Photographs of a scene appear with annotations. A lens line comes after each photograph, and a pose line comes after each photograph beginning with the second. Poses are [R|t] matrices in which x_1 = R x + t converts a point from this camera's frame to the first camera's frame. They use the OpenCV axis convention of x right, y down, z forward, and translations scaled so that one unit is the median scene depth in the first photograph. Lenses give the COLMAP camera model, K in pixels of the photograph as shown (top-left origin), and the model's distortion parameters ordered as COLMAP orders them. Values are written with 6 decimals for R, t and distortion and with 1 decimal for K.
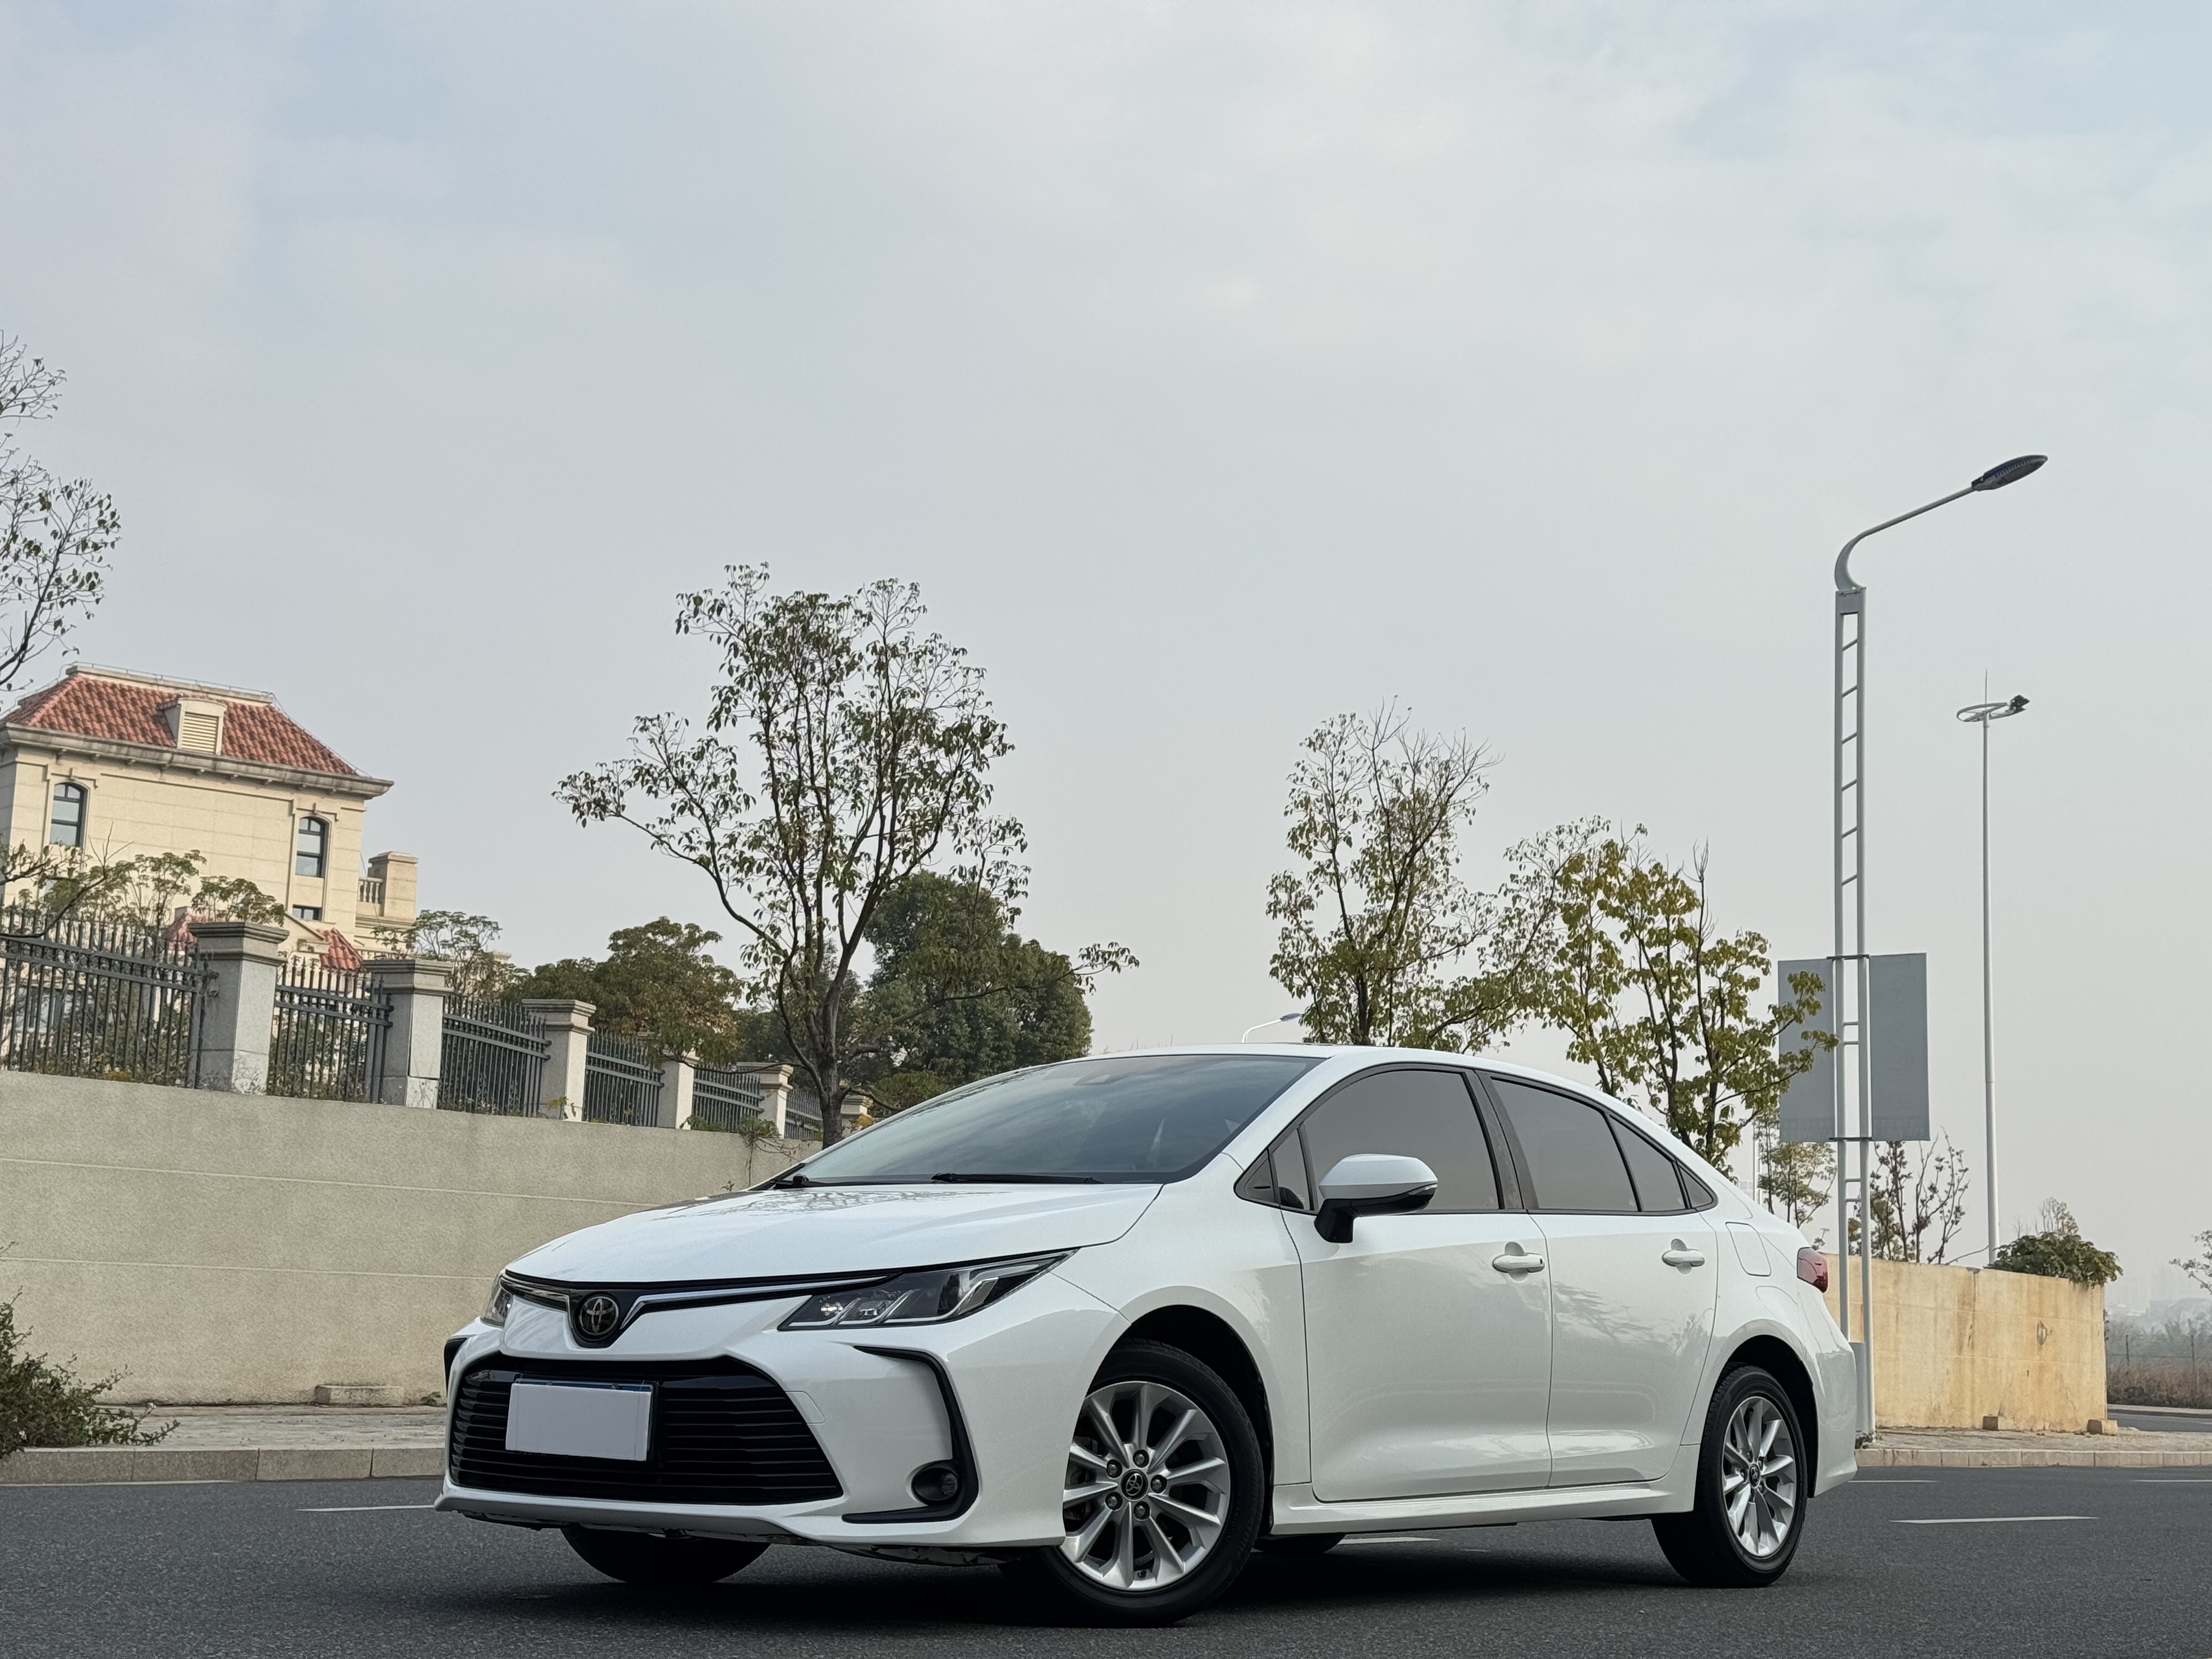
lens RADIAL K [[3018.1, 0, 1102.6], [0, 3018.1, 904.3], [0, 0, 1]] dist [0.127578, -0.163246]
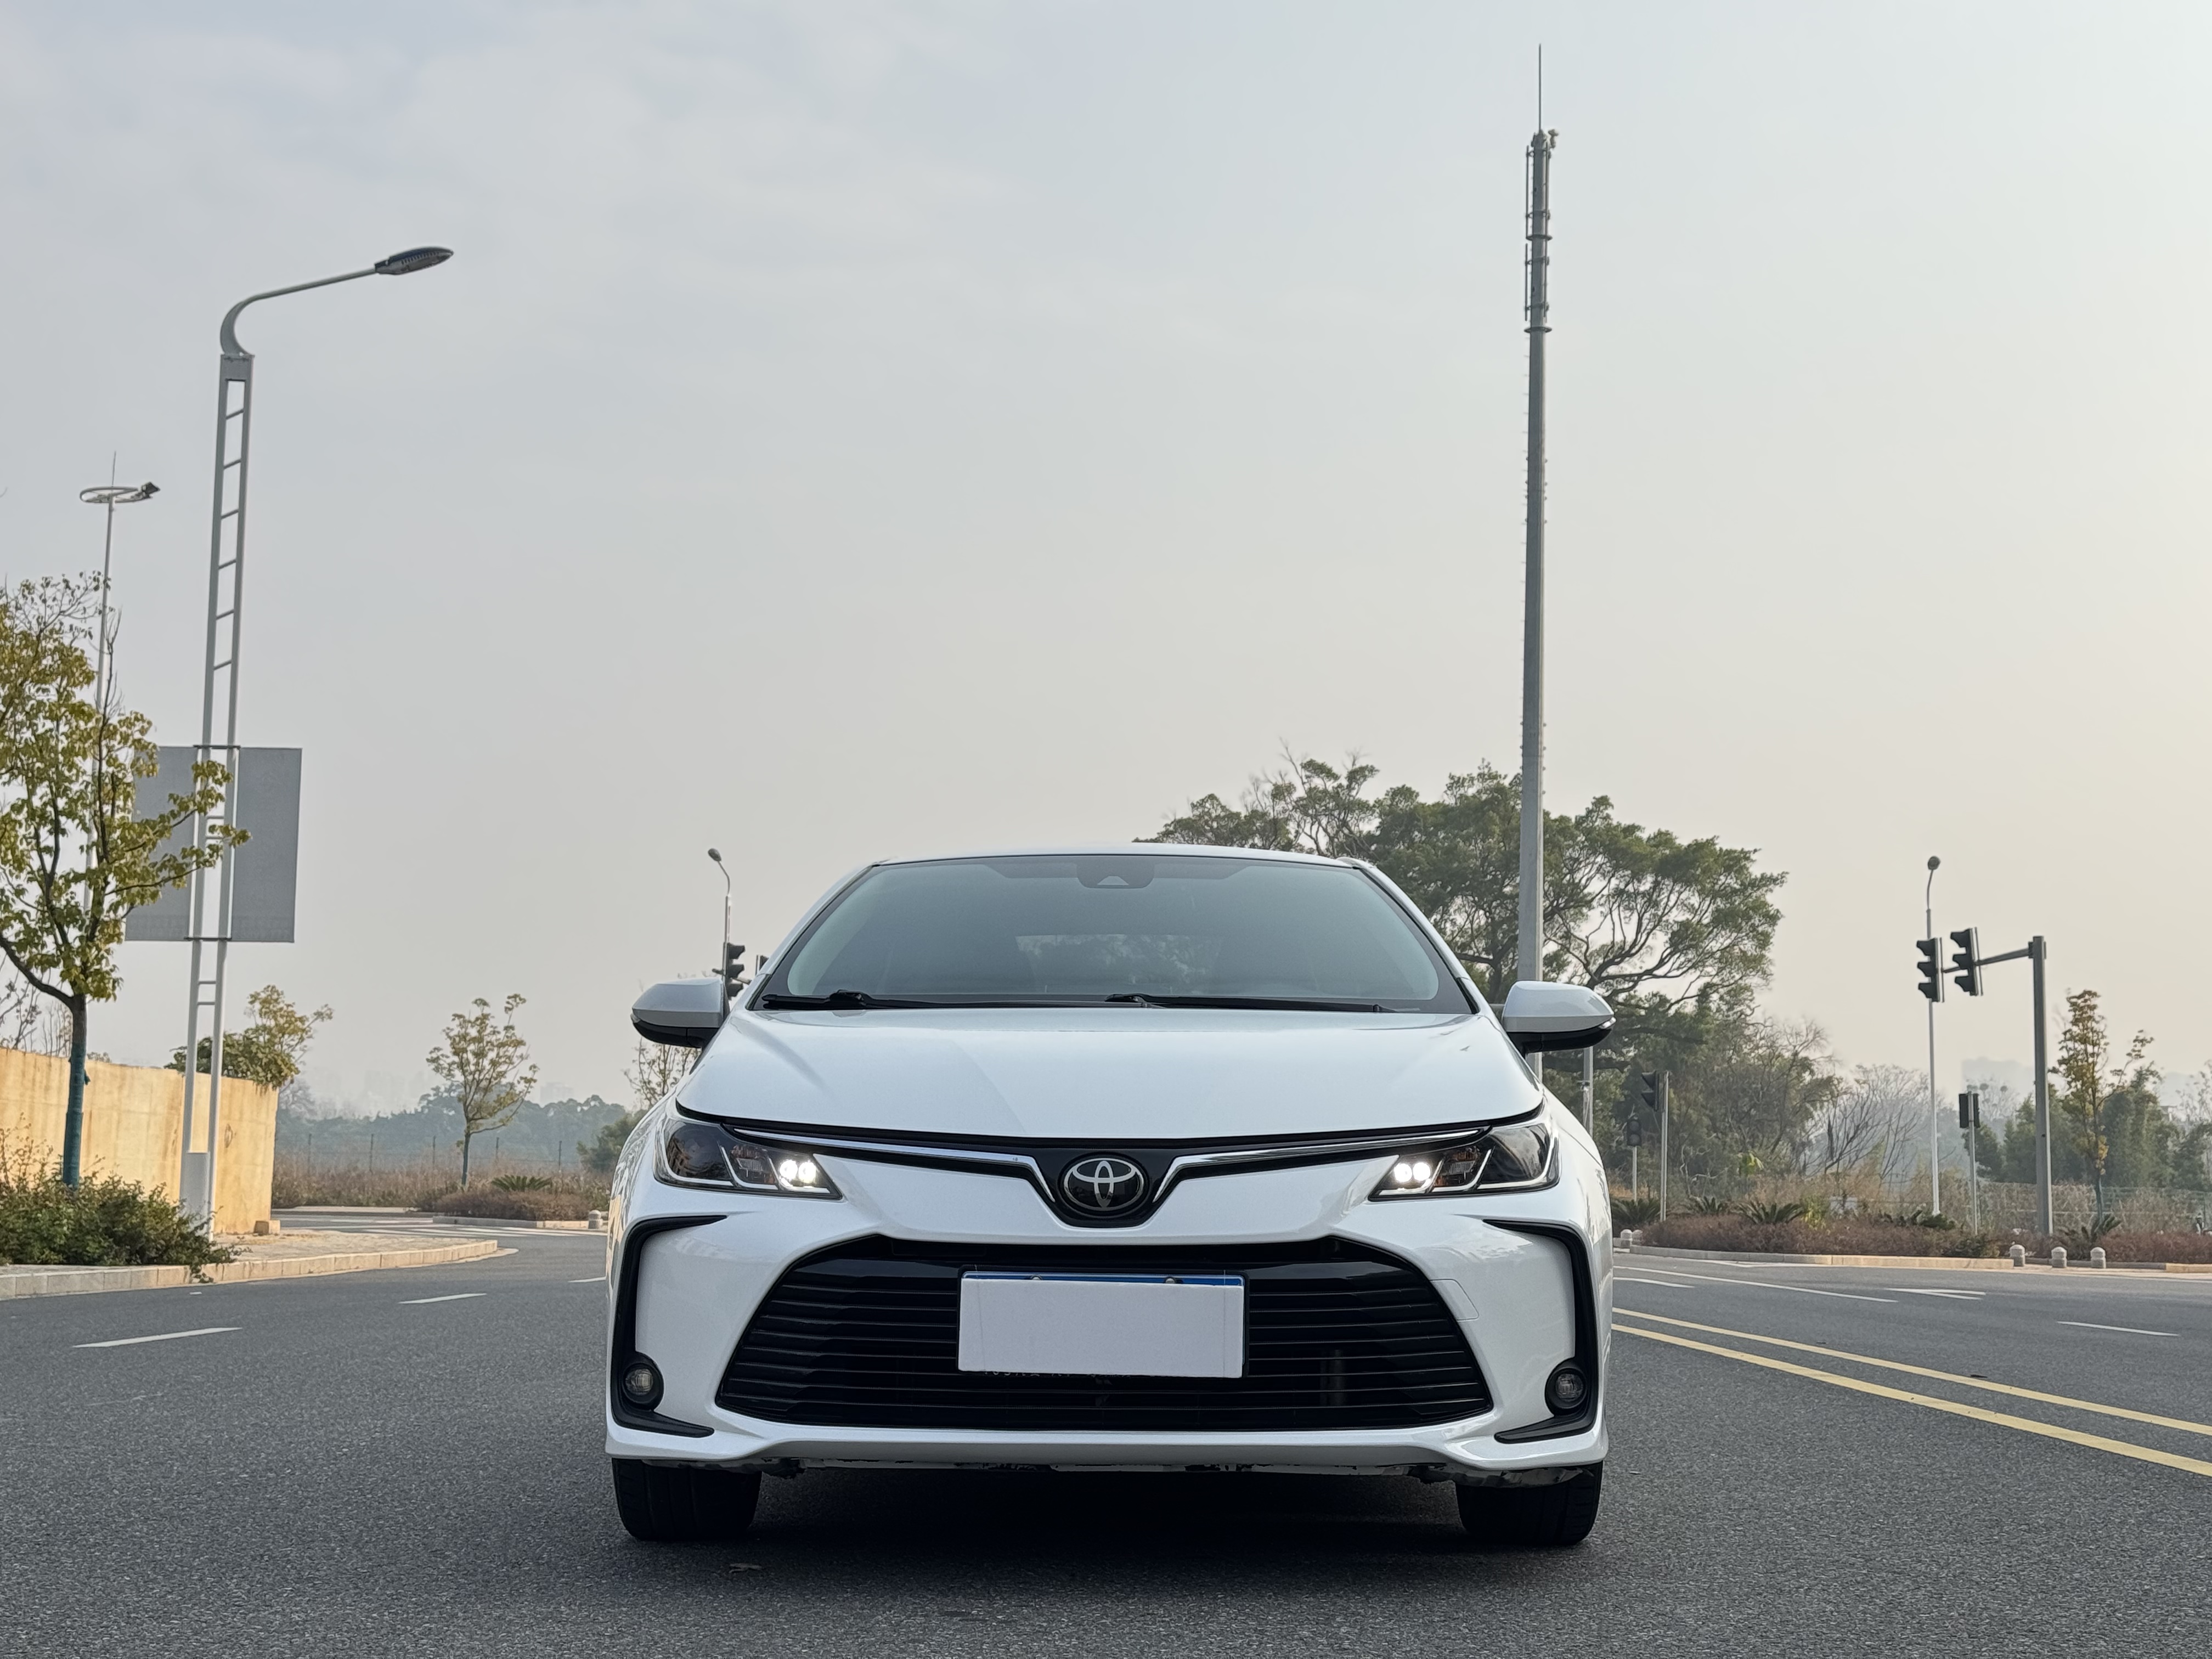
lens RADIAL K [[3006.0, 0, 1105.8], [0, 3006.0, 874.1], [0, 0, 1]] dist [0.231633, -0.578944]
pose [[0.785942, 0.042011, 0.616871, -0.128790], [-0.076538, 0.996626, 0.029642, 0.008157], [-0.613545, -0.070511, 0.786506, 0.089754]]
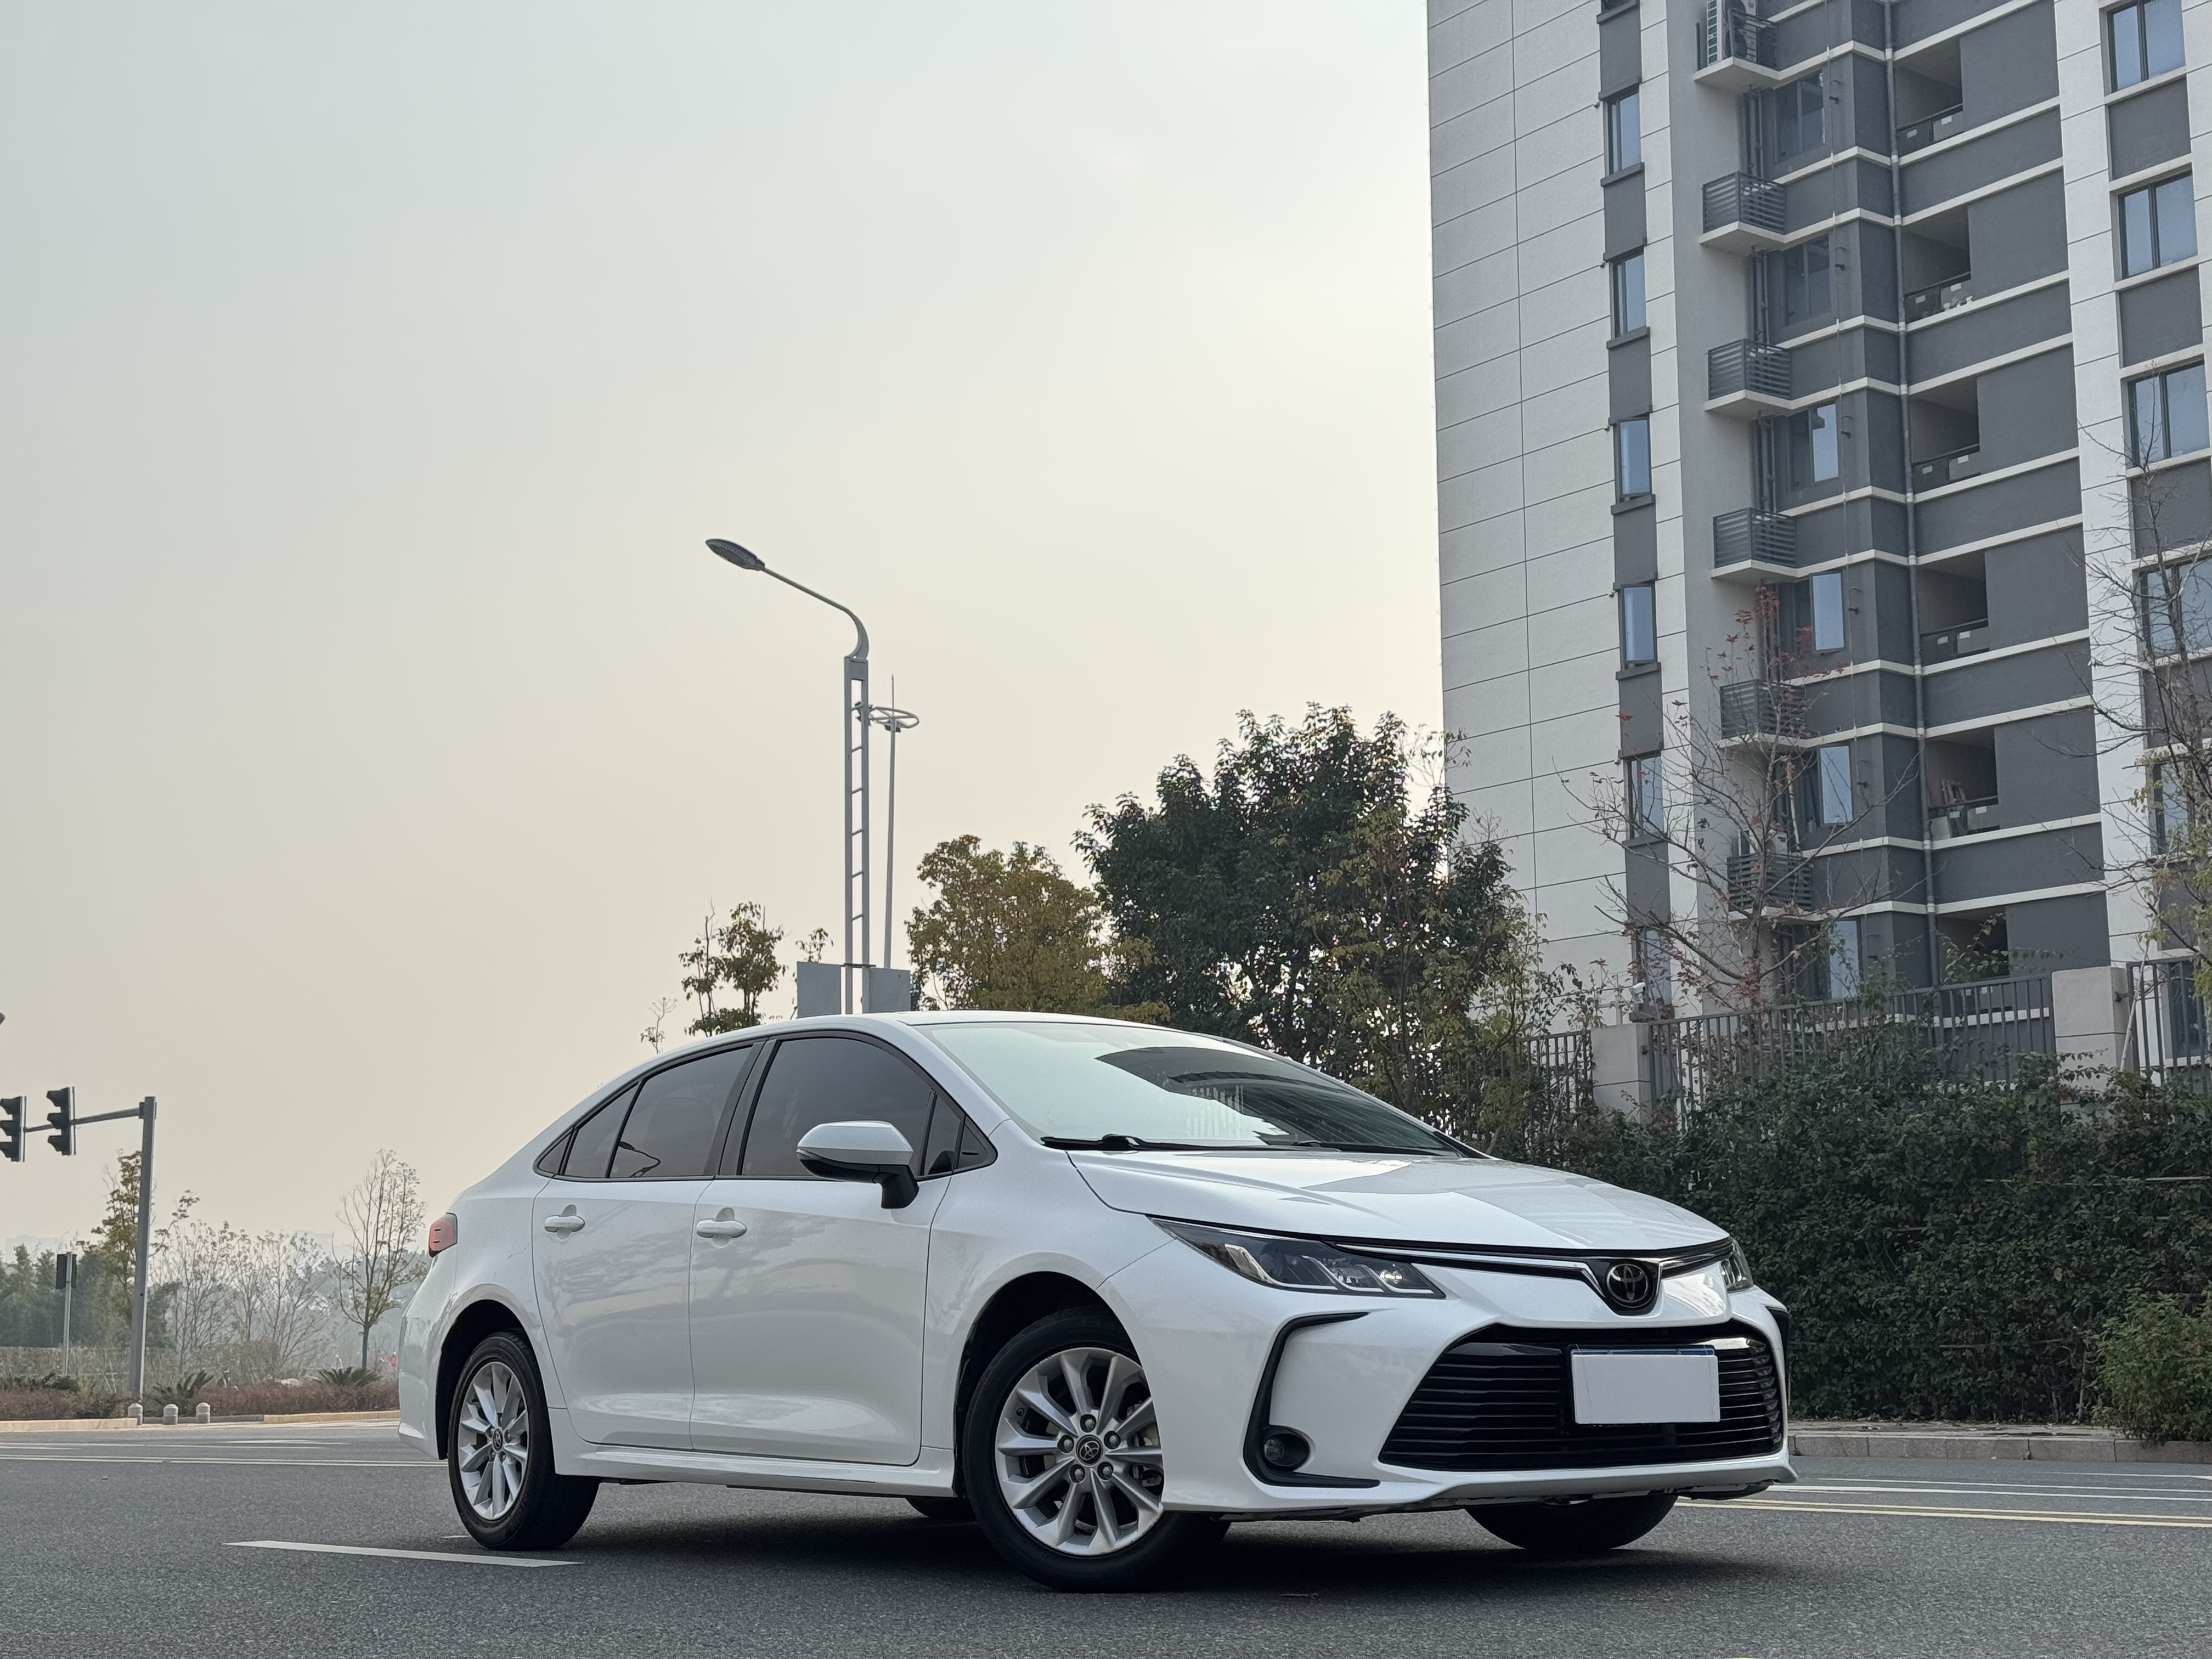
lens RADIAL K [[3018.1, 0, 1102.6], [0, 3018.1, 904.3], [0, 0, 1]] dist [0.127578, -0.163246]
pose [[0.246656, 0.104037, 0.963503, -0.244444], [-0.114426, 0.990393, -0.077648, 0.022844], [-0.962324, -0.091098, 0.256191, 0.191869]]
